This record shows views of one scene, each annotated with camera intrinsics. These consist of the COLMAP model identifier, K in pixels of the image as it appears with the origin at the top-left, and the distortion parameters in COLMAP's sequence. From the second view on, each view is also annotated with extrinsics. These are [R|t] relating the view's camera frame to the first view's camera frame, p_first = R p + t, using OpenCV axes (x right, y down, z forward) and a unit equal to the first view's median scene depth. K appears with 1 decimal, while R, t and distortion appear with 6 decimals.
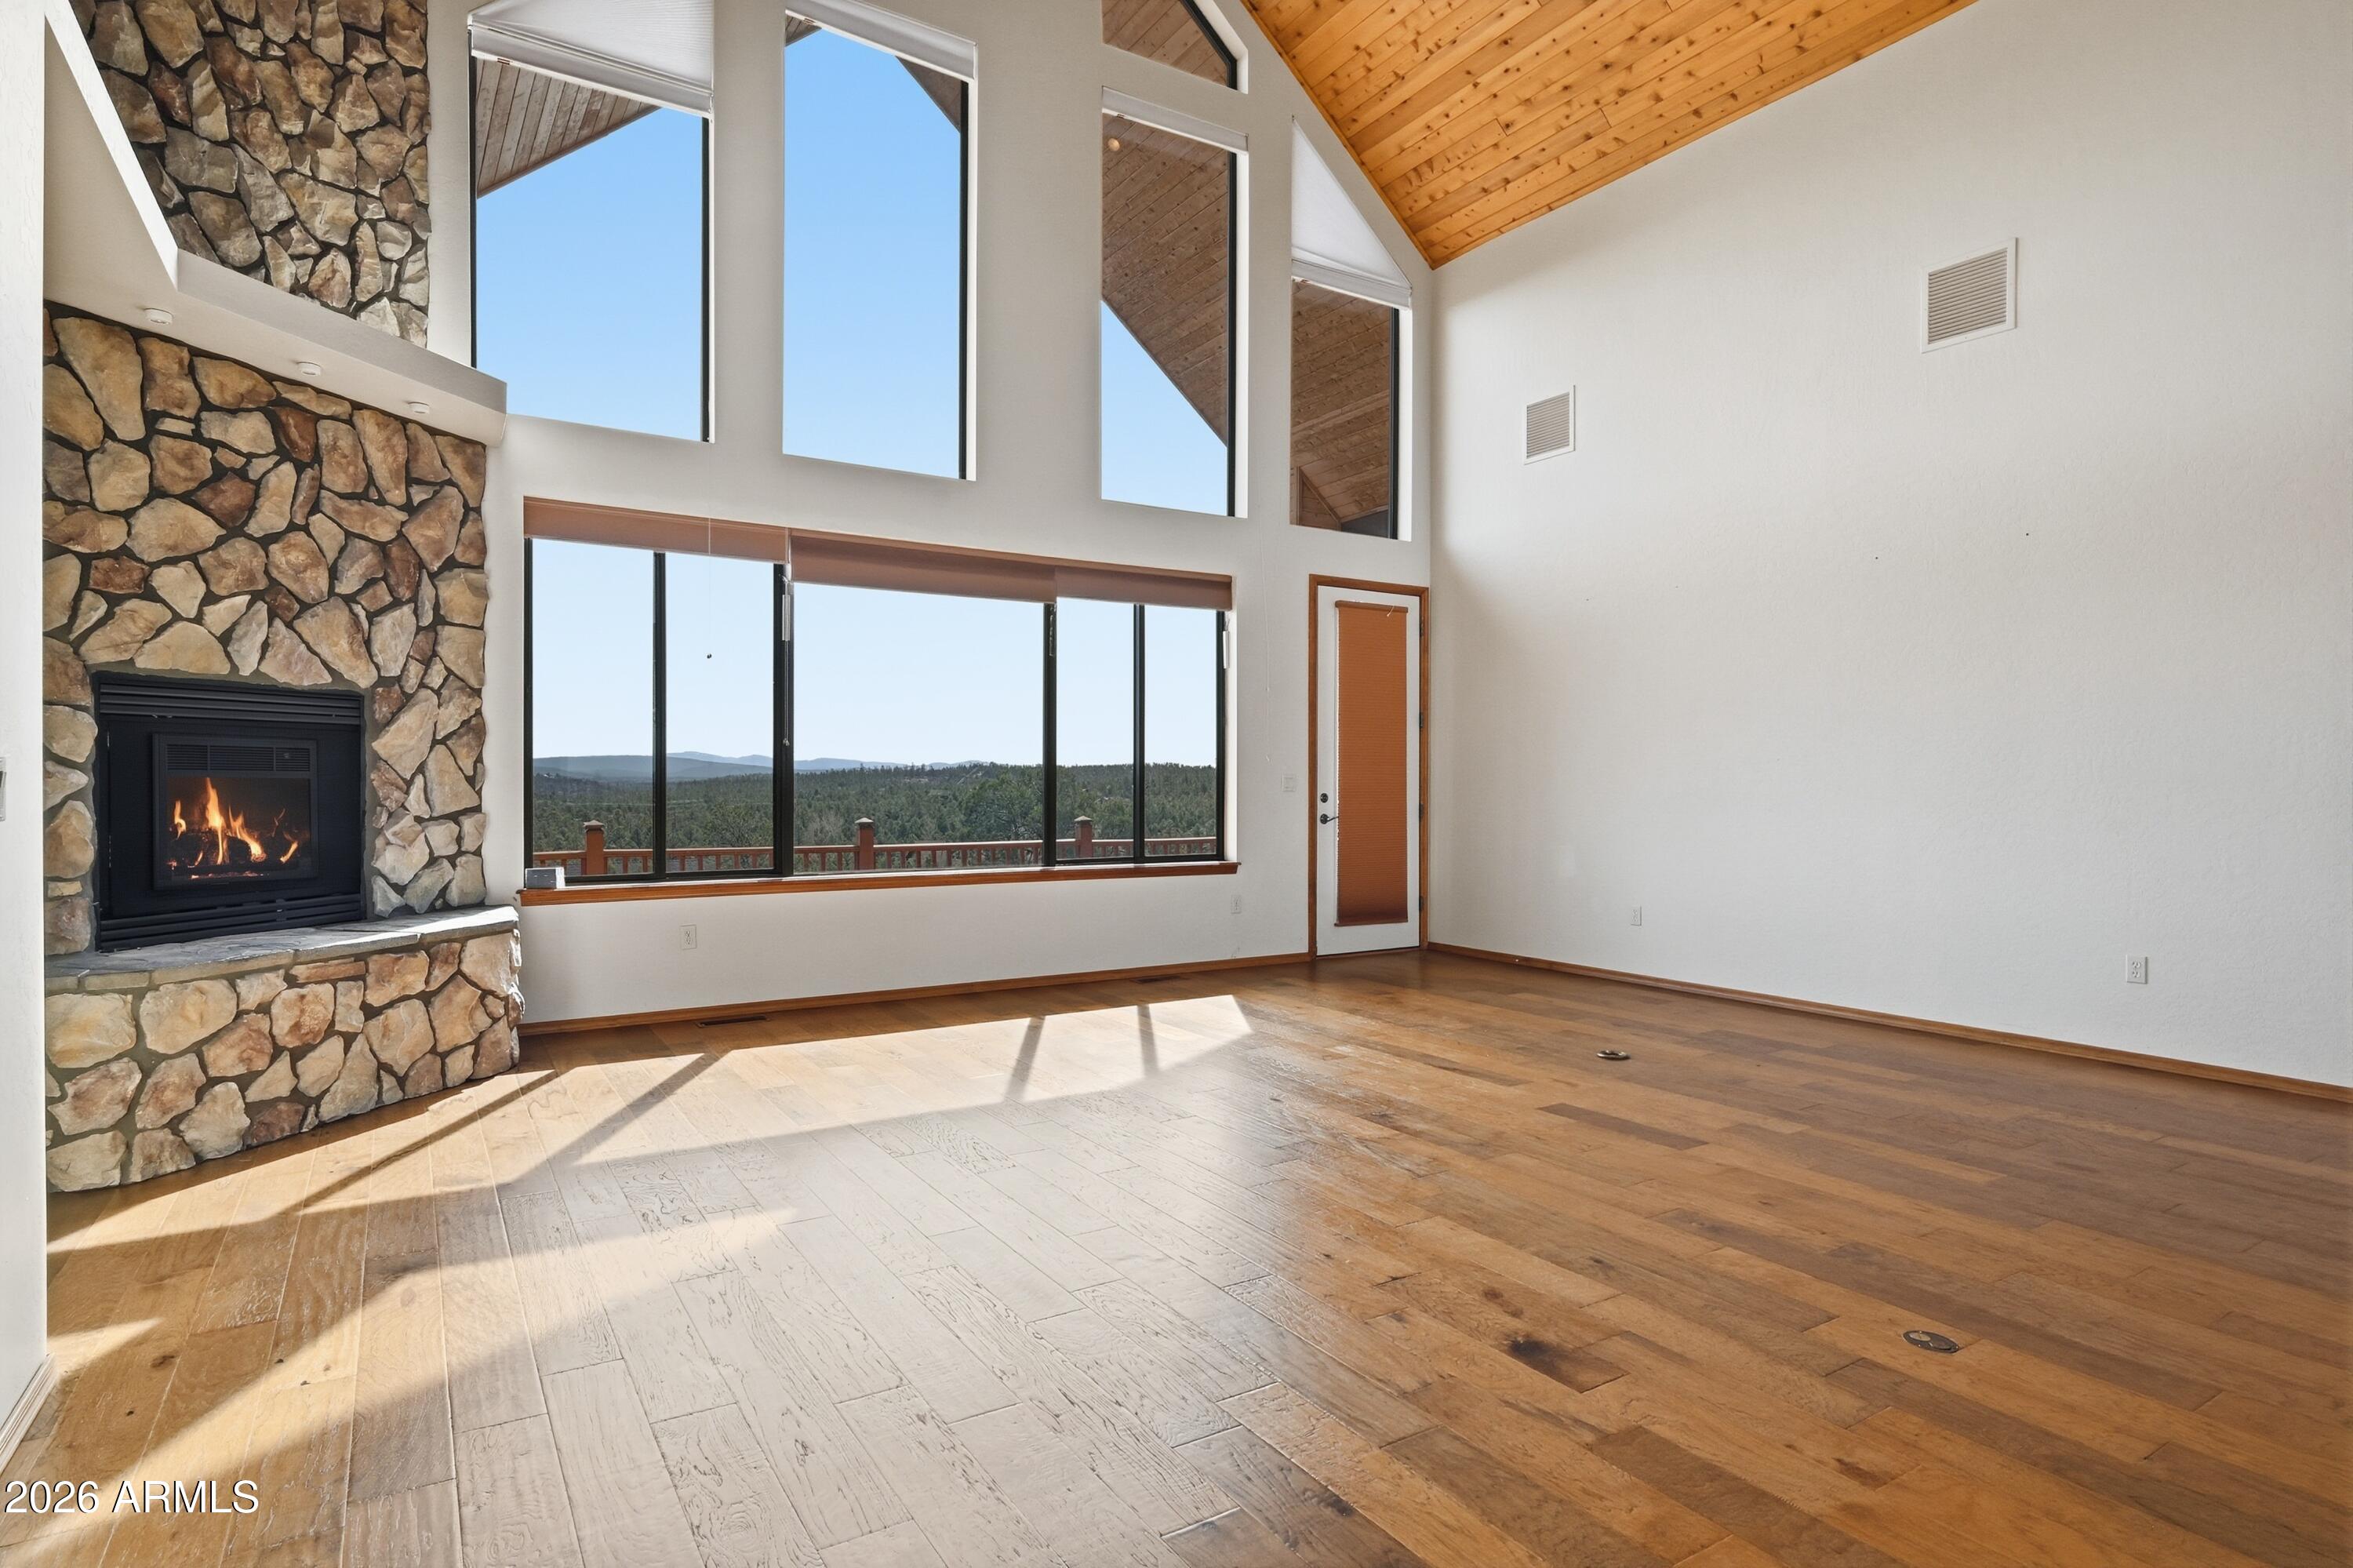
lens RADIAL K [[1229.8, 0, 1172.9], [0, 1229.8, 788.9], [0, 0, 1]] dist [-0.000364, -0.000158]
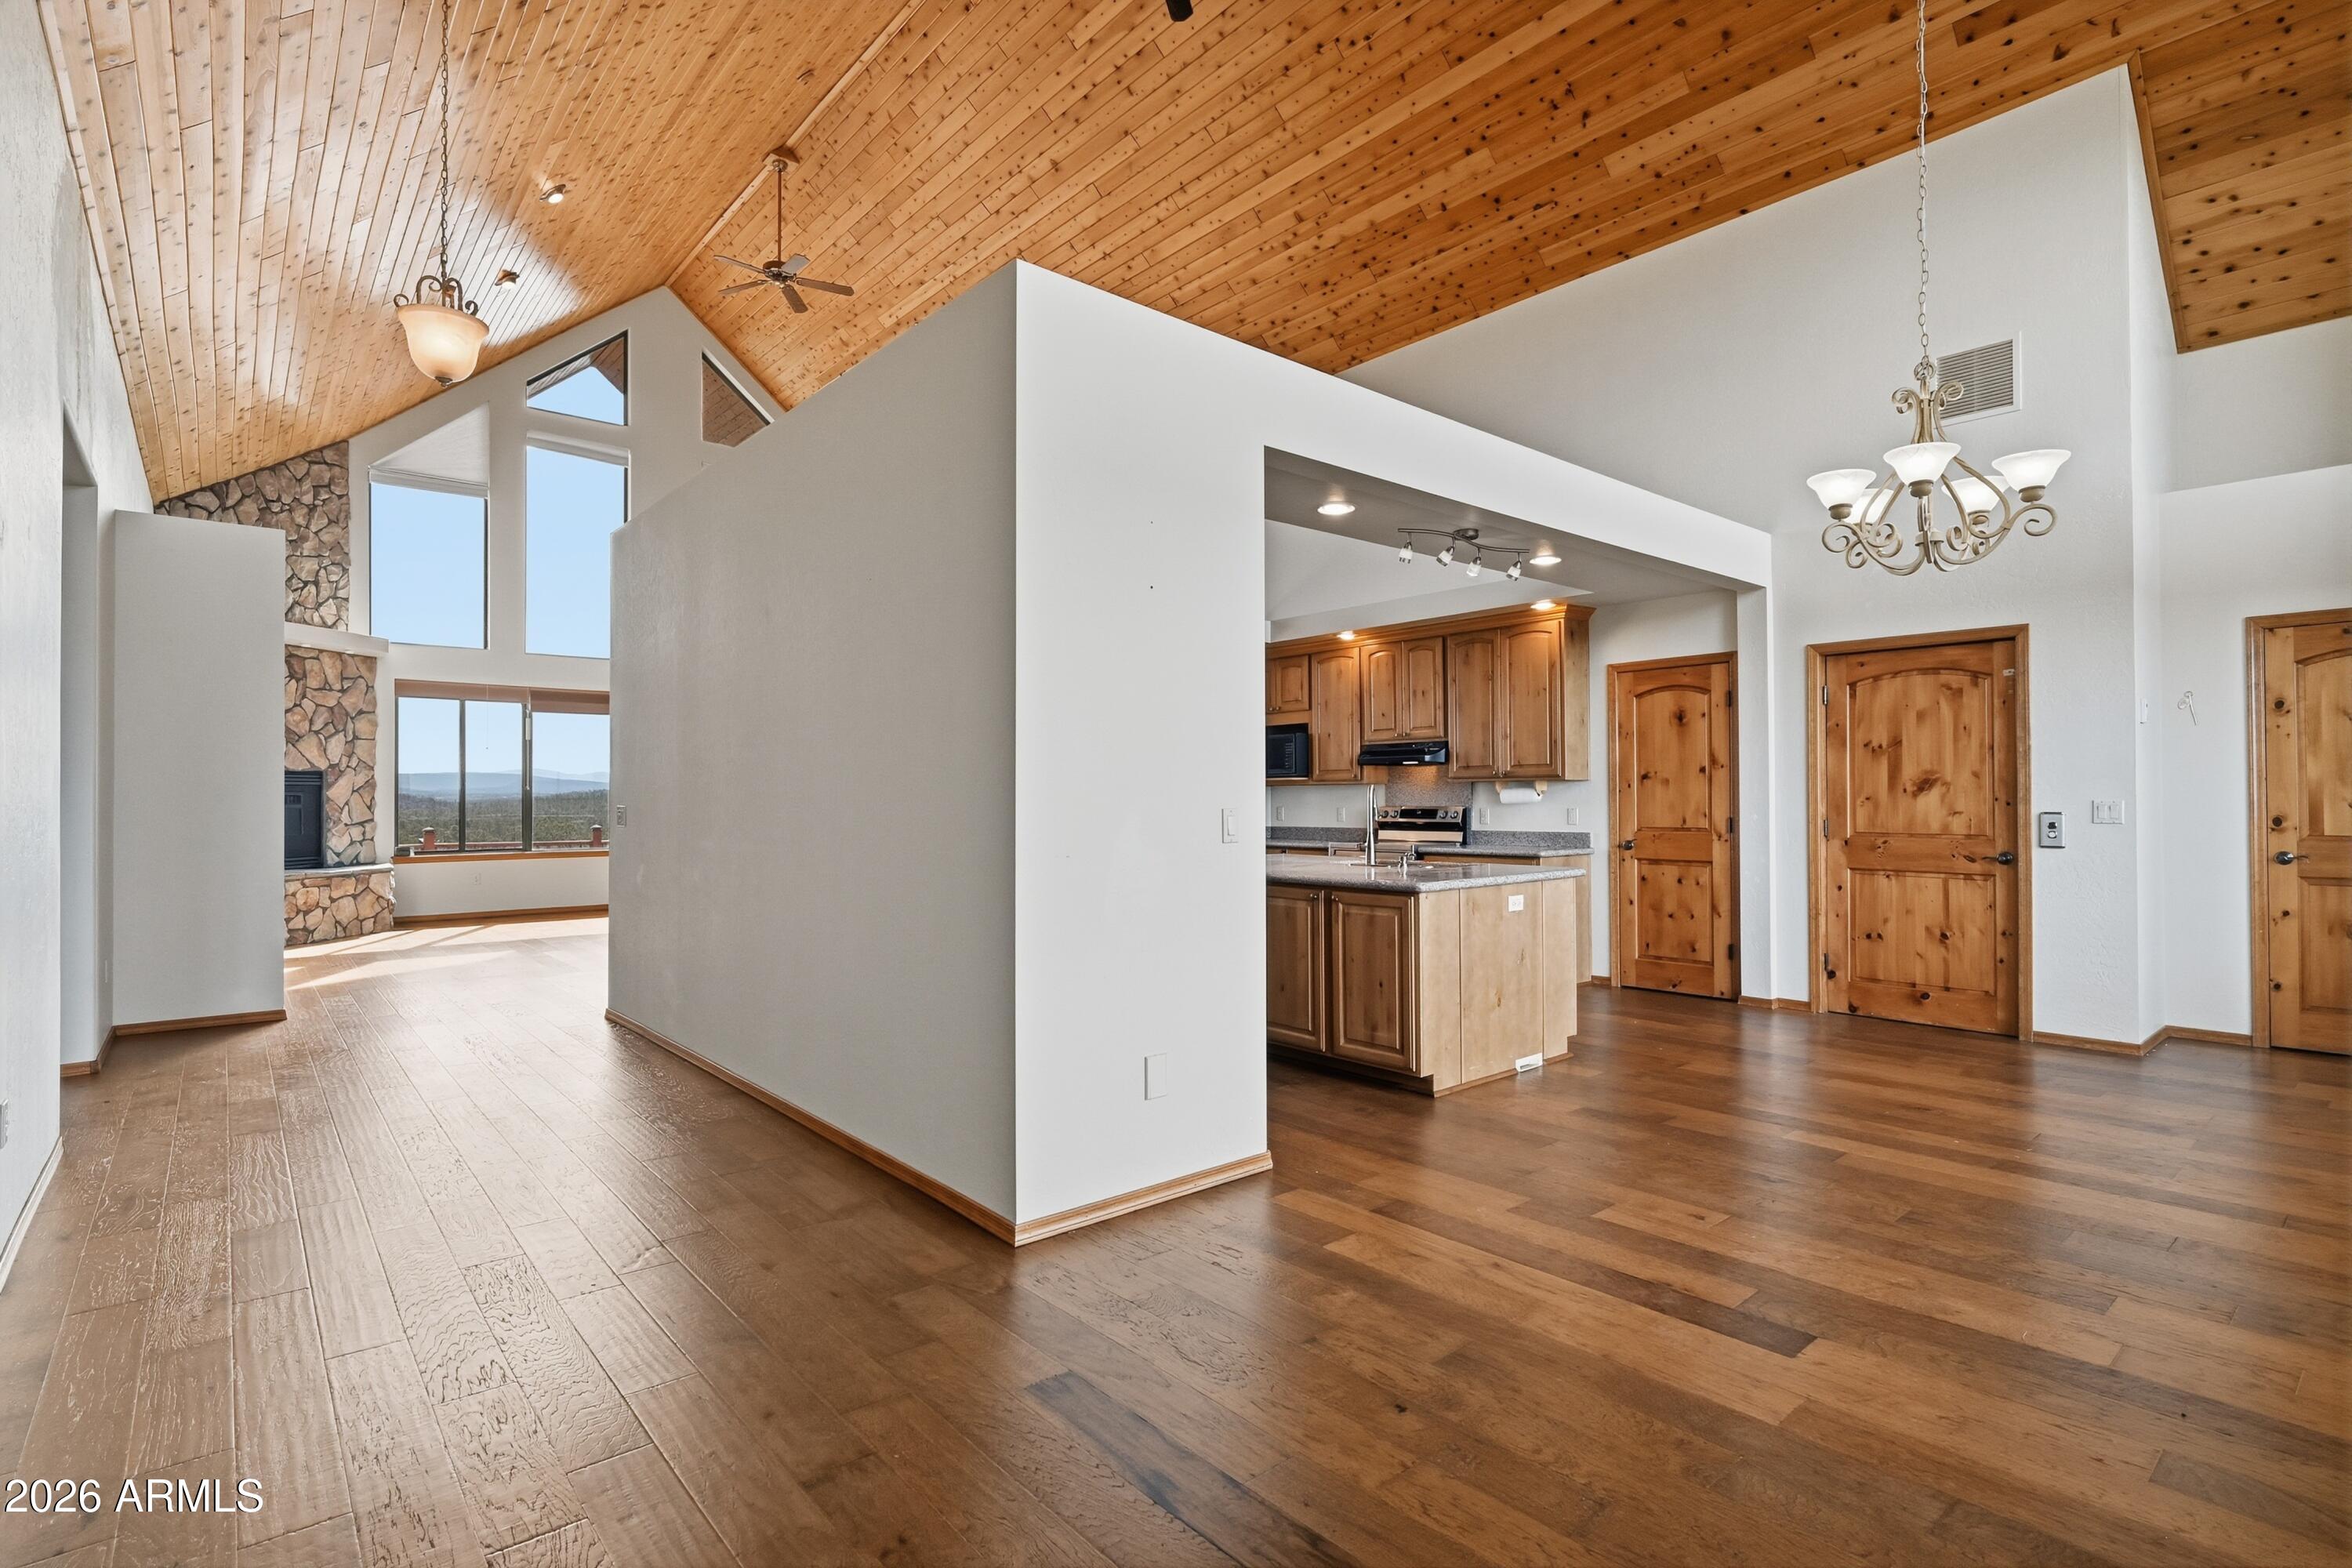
lens RADIAL K [[1111.8, 0, 1181.4], [0, 1111.8, 784.1], [0, 0, 1]] dist [-0.001783, -0.000315]
pose [[0.987976, -0.005442, 0.154513, 0.621155], [0.007760, 0.999866, -0.014398, -0.009388], [-0.154414, 0.015423, 0.987886, -1.317427]]
